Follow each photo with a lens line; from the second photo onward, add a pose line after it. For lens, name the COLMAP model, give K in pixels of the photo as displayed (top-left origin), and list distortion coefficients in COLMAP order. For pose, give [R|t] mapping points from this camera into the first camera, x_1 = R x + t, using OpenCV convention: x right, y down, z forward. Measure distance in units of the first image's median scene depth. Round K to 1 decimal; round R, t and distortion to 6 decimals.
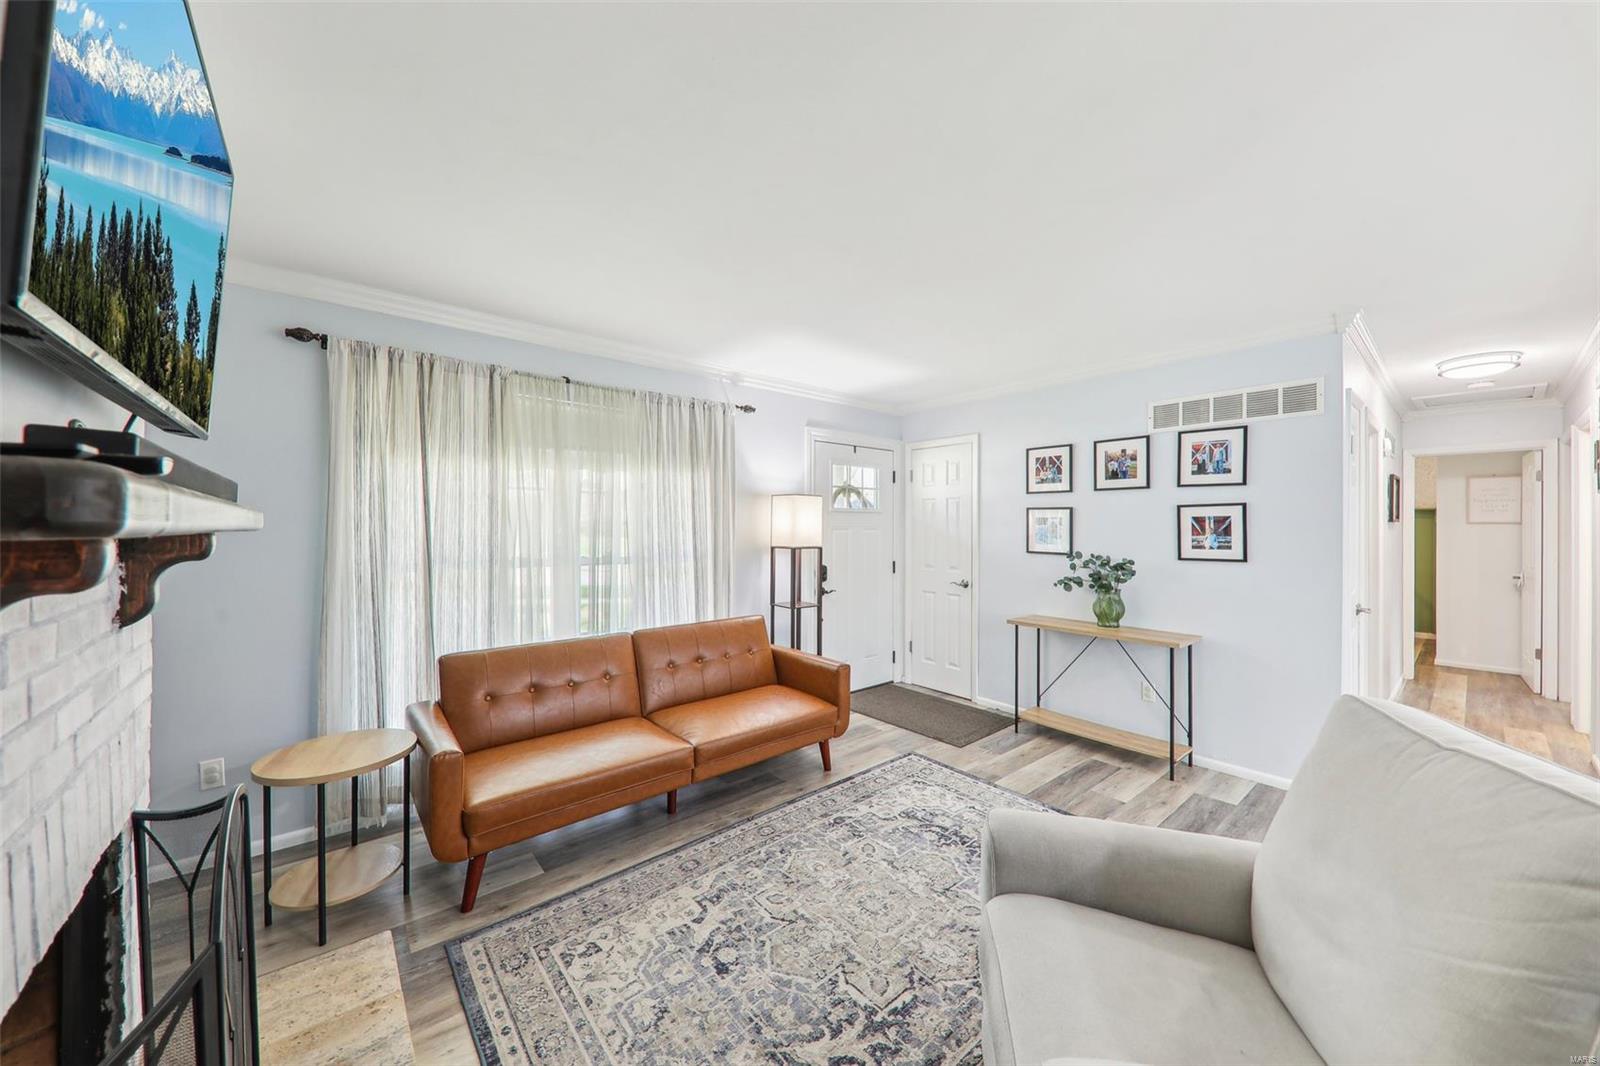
lens RADIAL K [[567.8, 0, 811.6], [0, 567.8, 529.2], [0, 0, 1]] dist [0.012681, -0.003076]
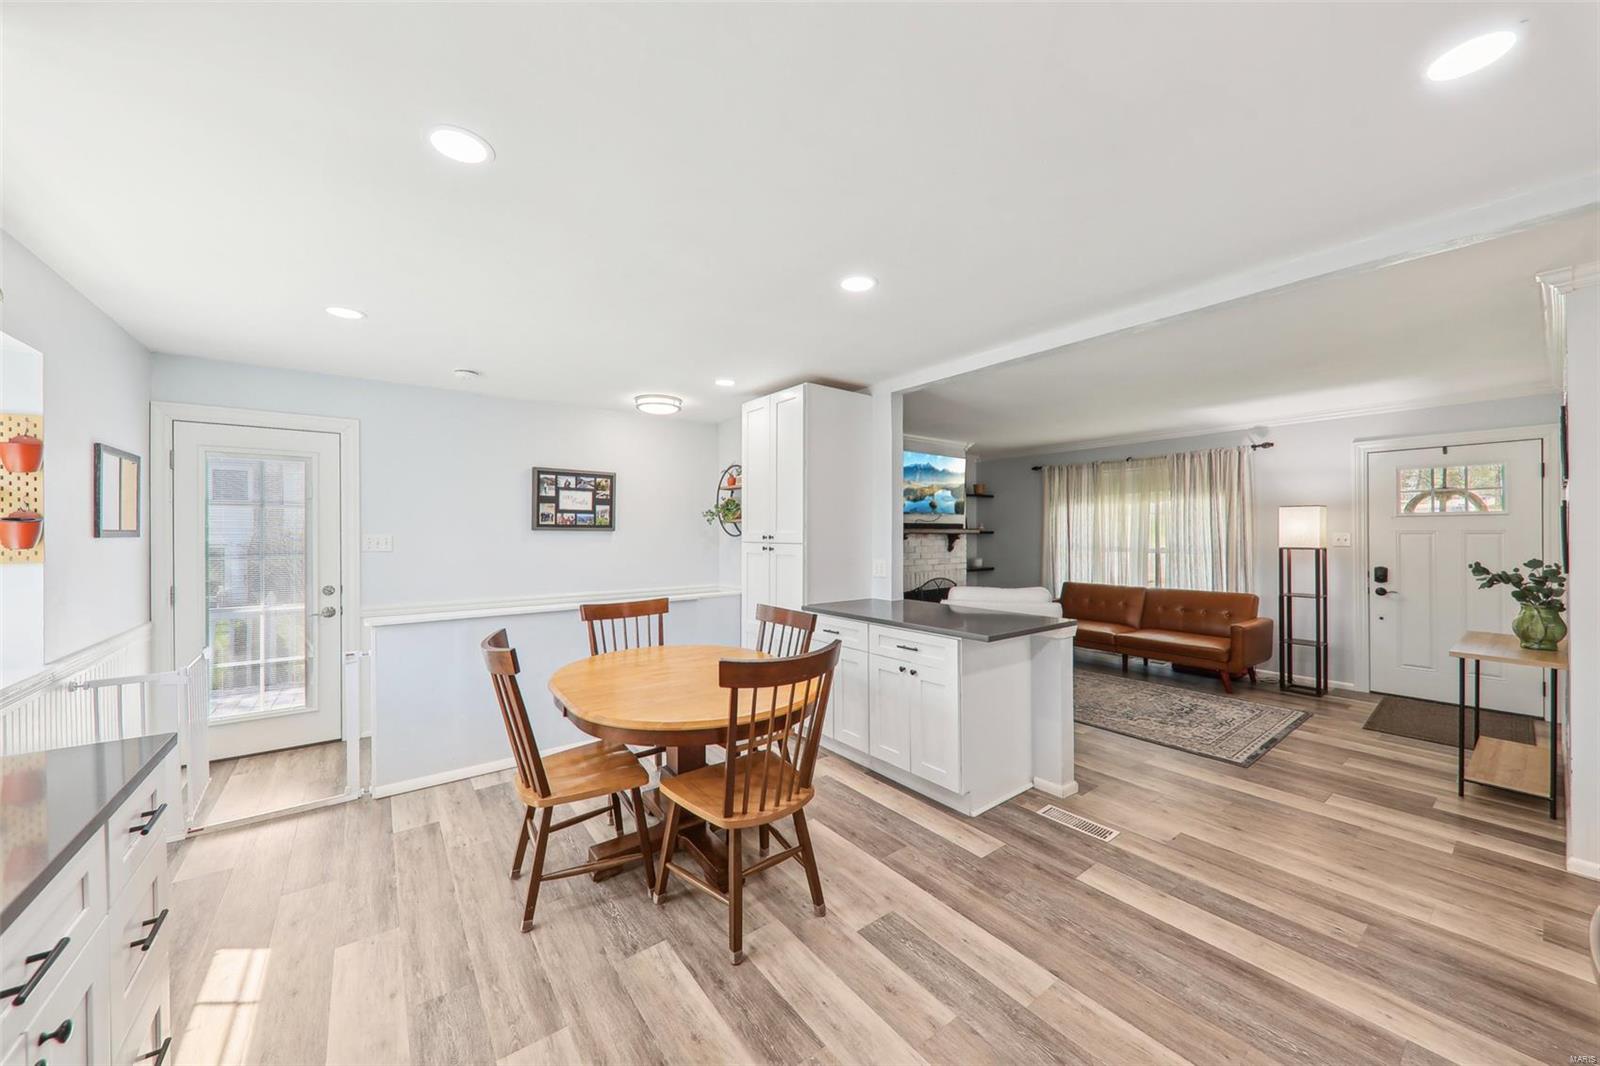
lens RADIAL K [[567.8, 0, 810.4], [0, 567.8, 532.0], [0, 0, 1]] dist [0.012681, -0.003076]
pose [[-0.047227, -0.005298, -0.998870, 2.089542], [-0.007472, 0.999960, -0.004951, 0.019525], [0.998856, 0.007230, -0.047264, -0.041622]]
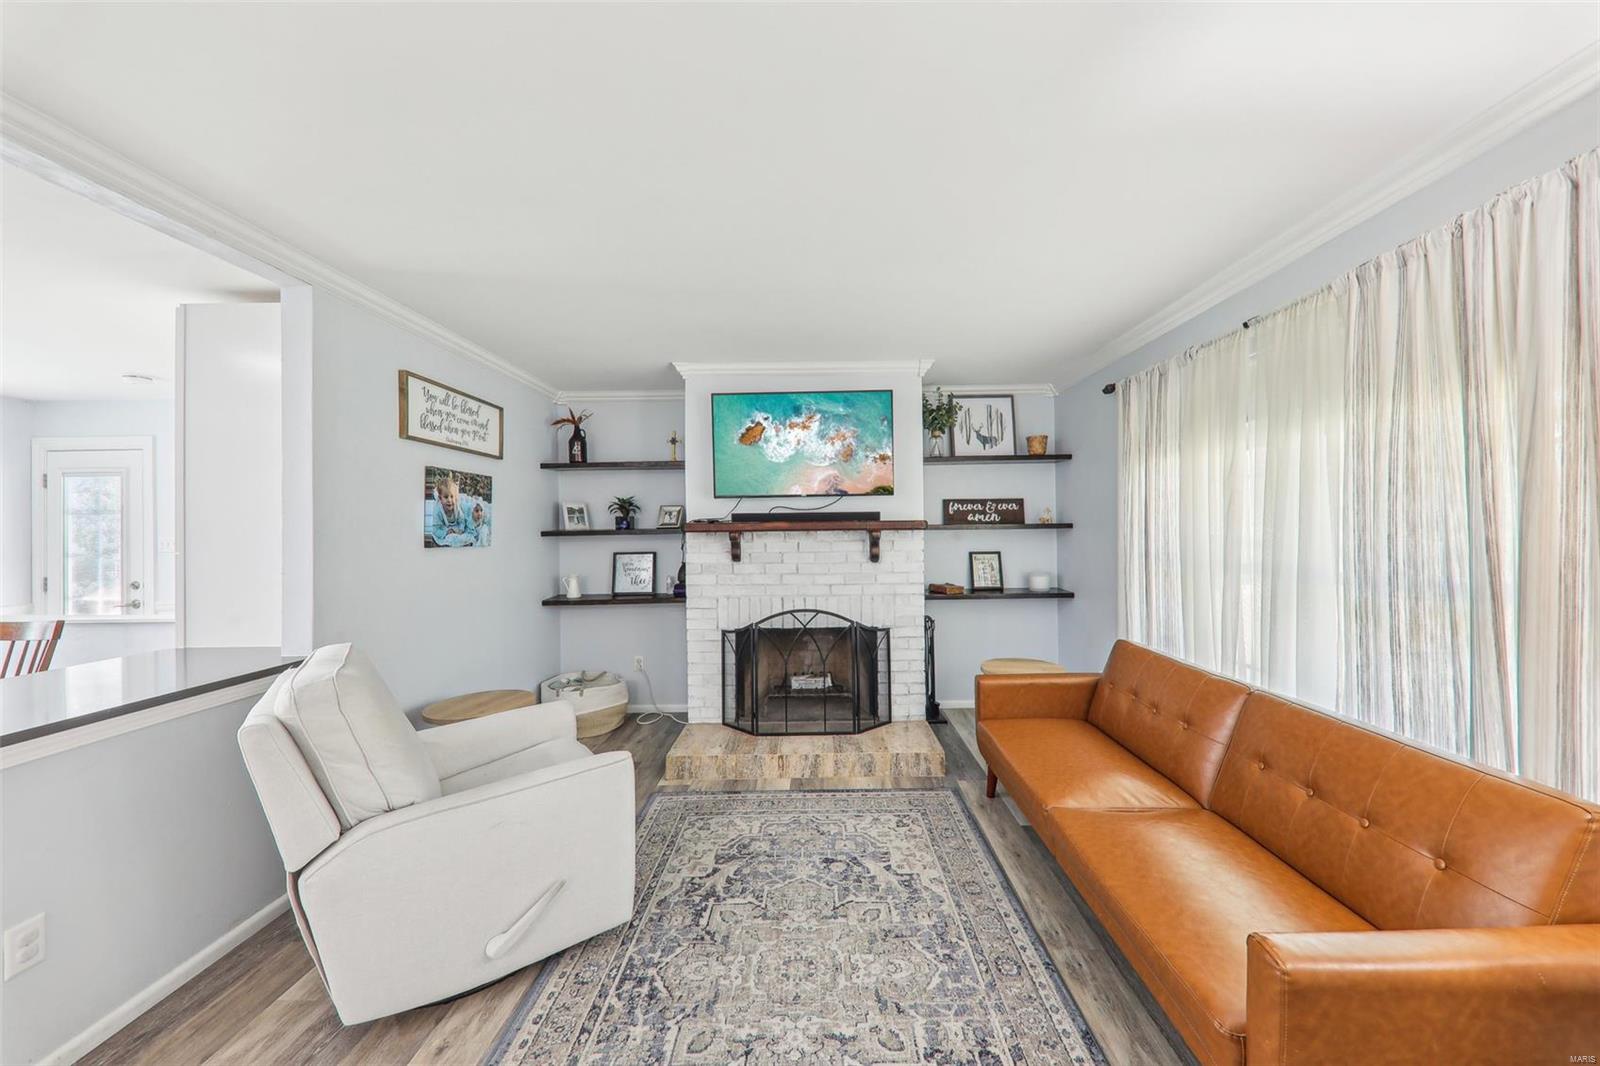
lens RADIAL K [[567.8, 0, 814.5], [0, 567.8, 520.9], [0, 0, 1]] dist [0.012681, -0.003076]
pose [[-0.658448, -0.004475, -0.752613, 0.625841], [0.002991, 0.999959, -0.008563, -0.002598], [0.752620, -0.007890, -0.658408, 1.347634]]
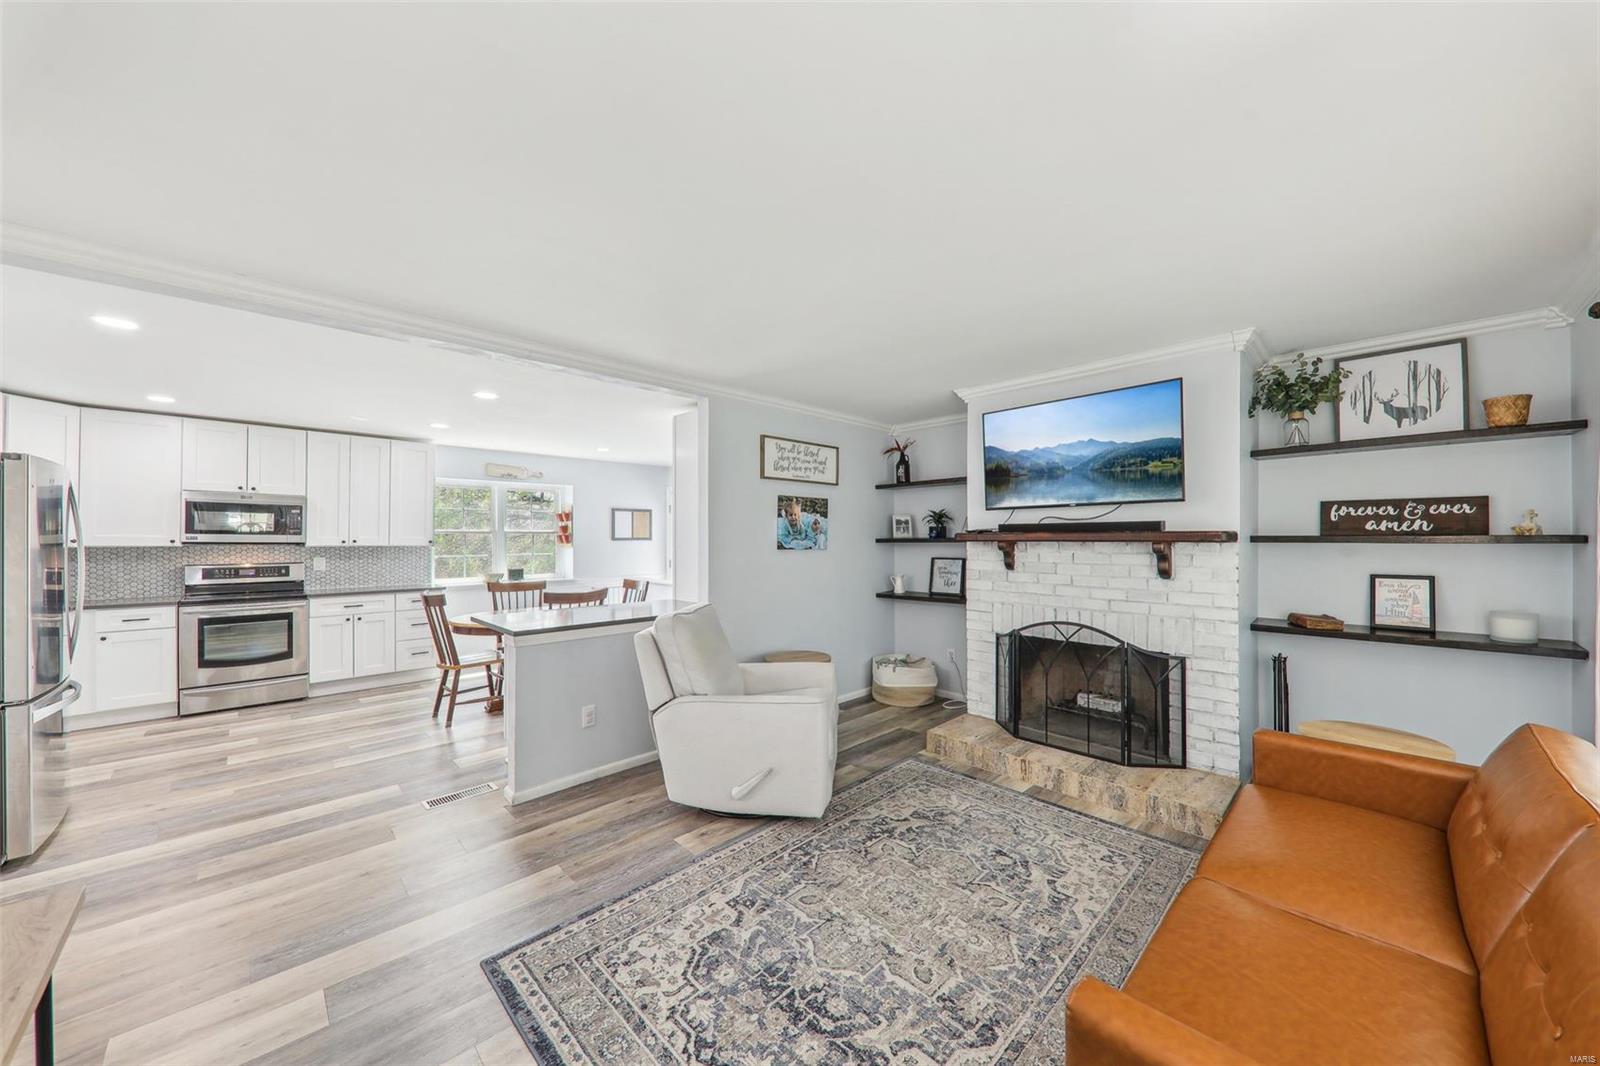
lens RADIAL K [[567.8, 0, 800.1], [0, 567.8, 527.3], [0, 0, 1]] dist [0.012681, -0.003076]
pose [[-0.998408, 0.000532, -0.056399, 0.300599], [0.000967, 0.999970, -0.007685, -0.014154], [0.056393, -0.007727, -0.998379, 1.731698]]
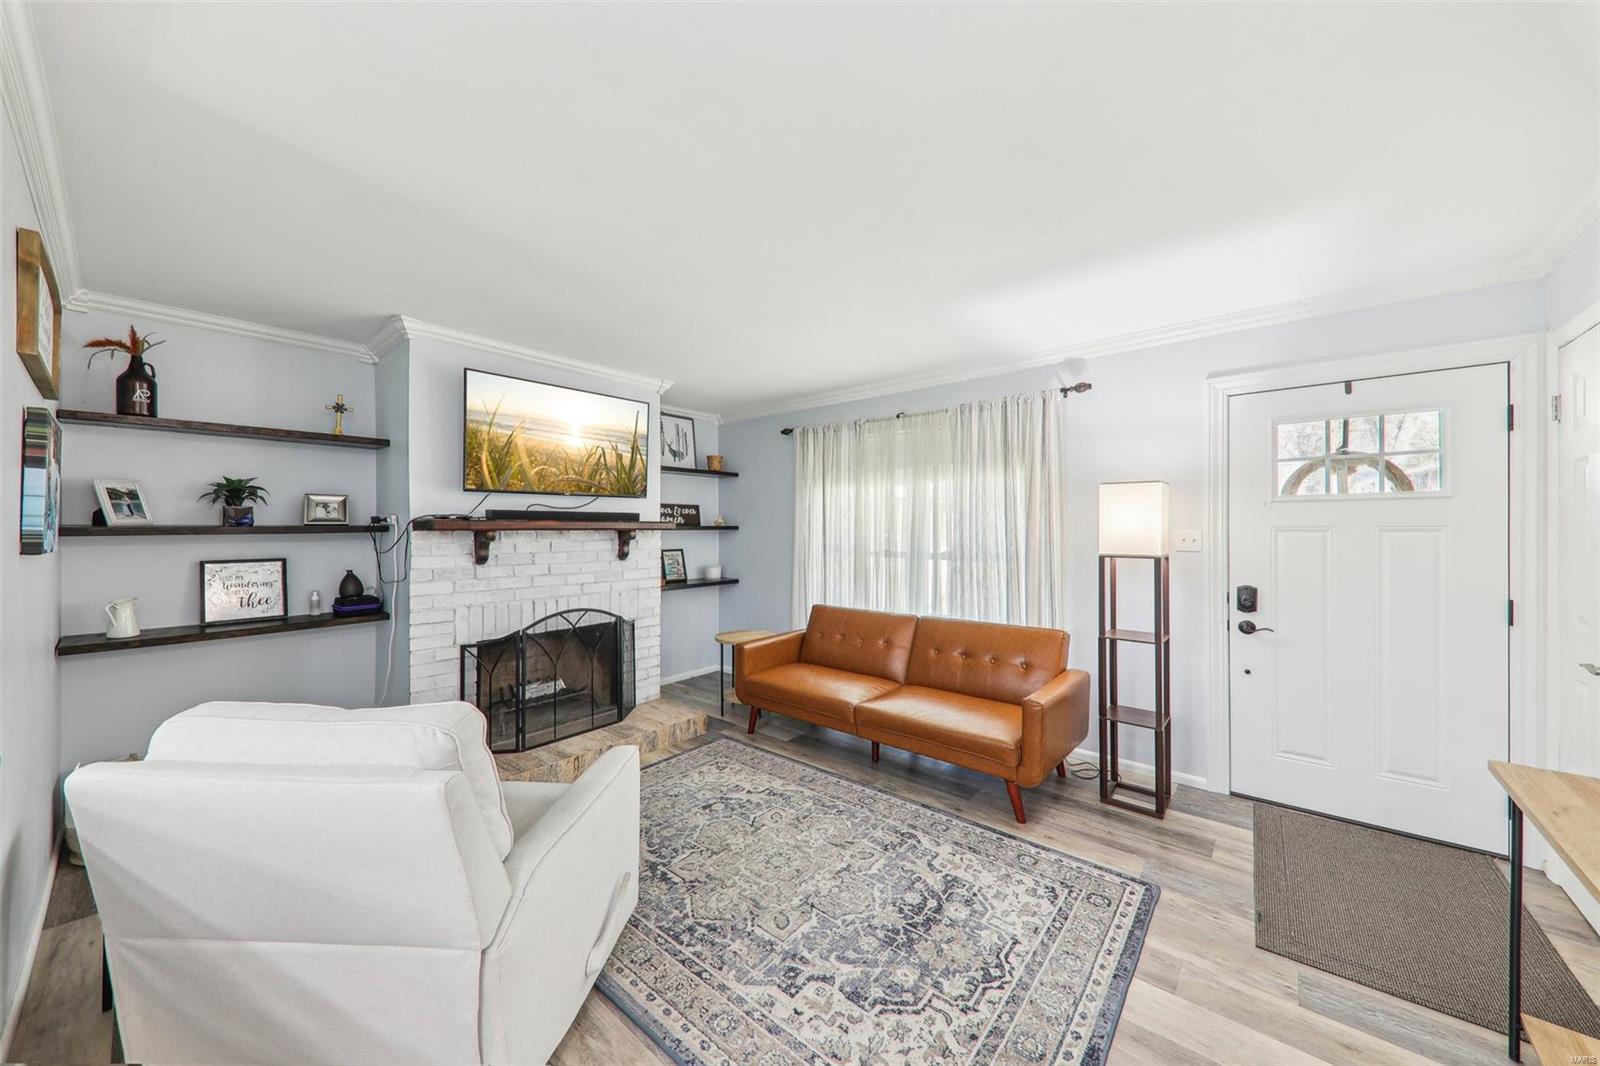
lens RADIAL K [[567.8, 0, 808.9], [0, 567.8, 519.6], [0, 0, 1]] dist [0.012681, -0.003076]
pose [[0.163306, -0.016585, -0.986436, 1.049686], [-0.007585, 0.999808, -0.018066, 0.006145], [0.986546, 0.010433, 0.163148, 0.738309]]
